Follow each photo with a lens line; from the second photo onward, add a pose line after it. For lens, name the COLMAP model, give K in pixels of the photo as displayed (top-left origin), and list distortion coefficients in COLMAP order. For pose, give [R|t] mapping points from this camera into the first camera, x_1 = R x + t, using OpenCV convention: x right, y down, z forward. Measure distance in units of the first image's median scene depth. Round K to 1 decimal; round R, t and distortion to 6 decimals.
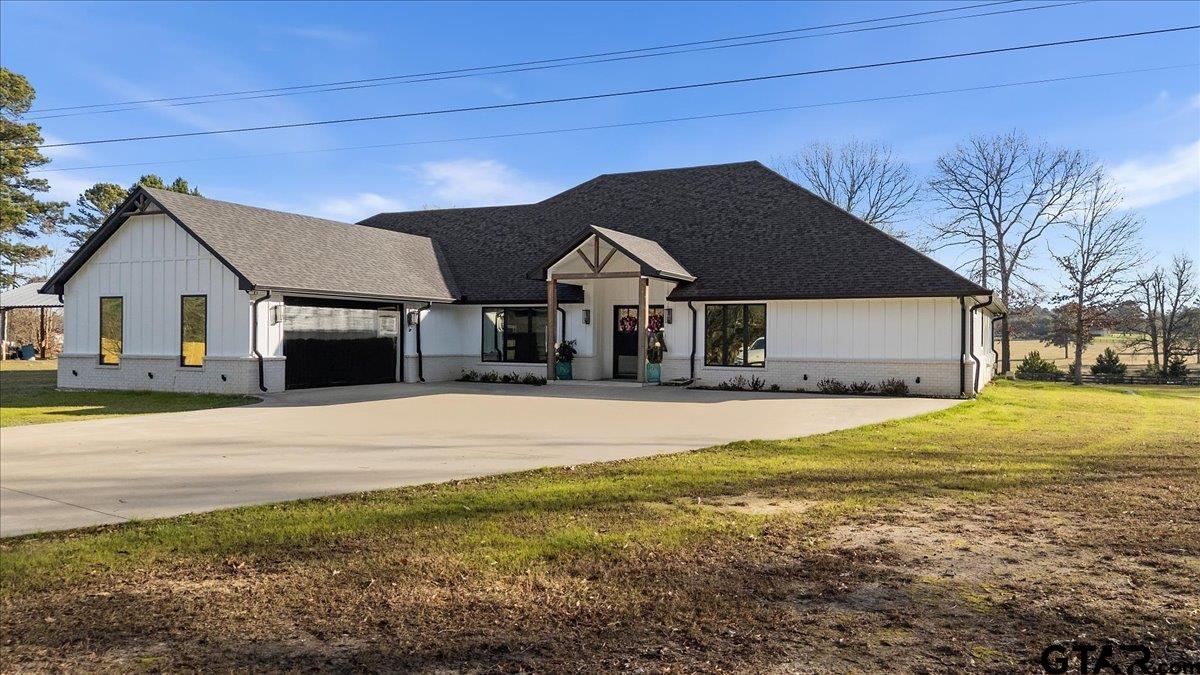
lens RADIAL K [[888.3, 0, 600.0], [0, 888.3, 337.5], [0, 0, 1]] dist [0.118378, -0.107891]
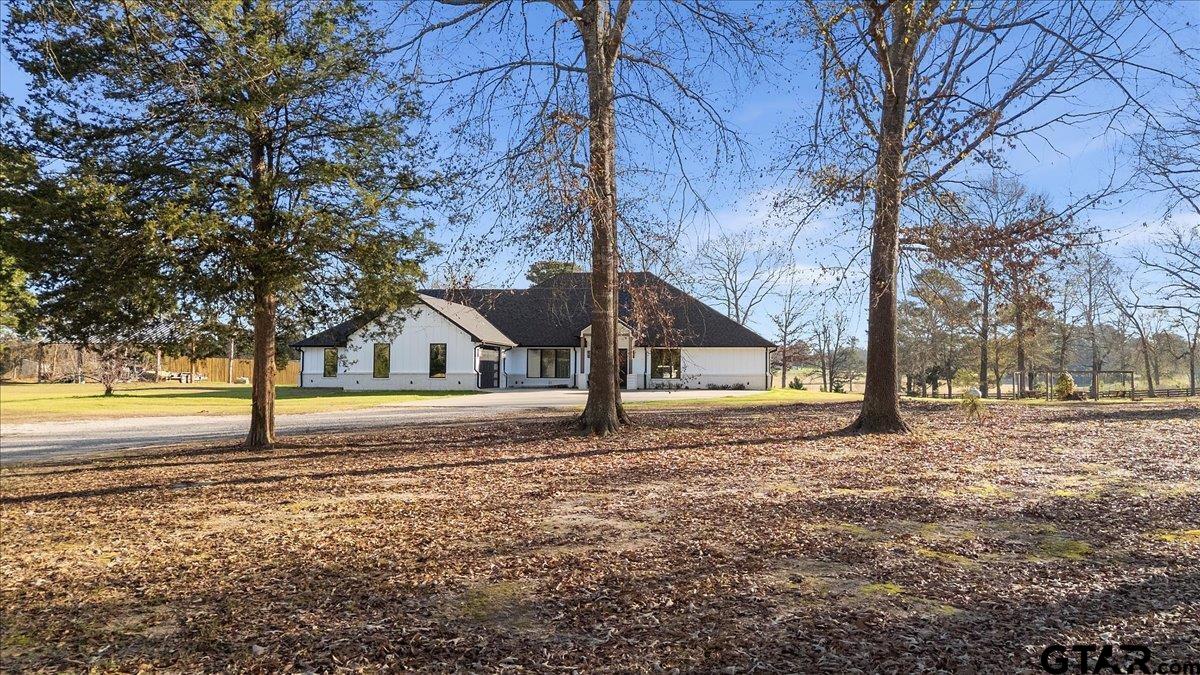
lens RADIAL K [[888.3, 0, 600.0], [0, 888.3, 337.5], [0, 0, 1]] dist [0.118378, -0.107891]
pose [[0.953557, 0.013173, 0.300924, -0.322811], [-0.001746, 0.999268, -0.038212, 0.008340], [-0.301207, 0.035912, 0.952882, -0.494623]]
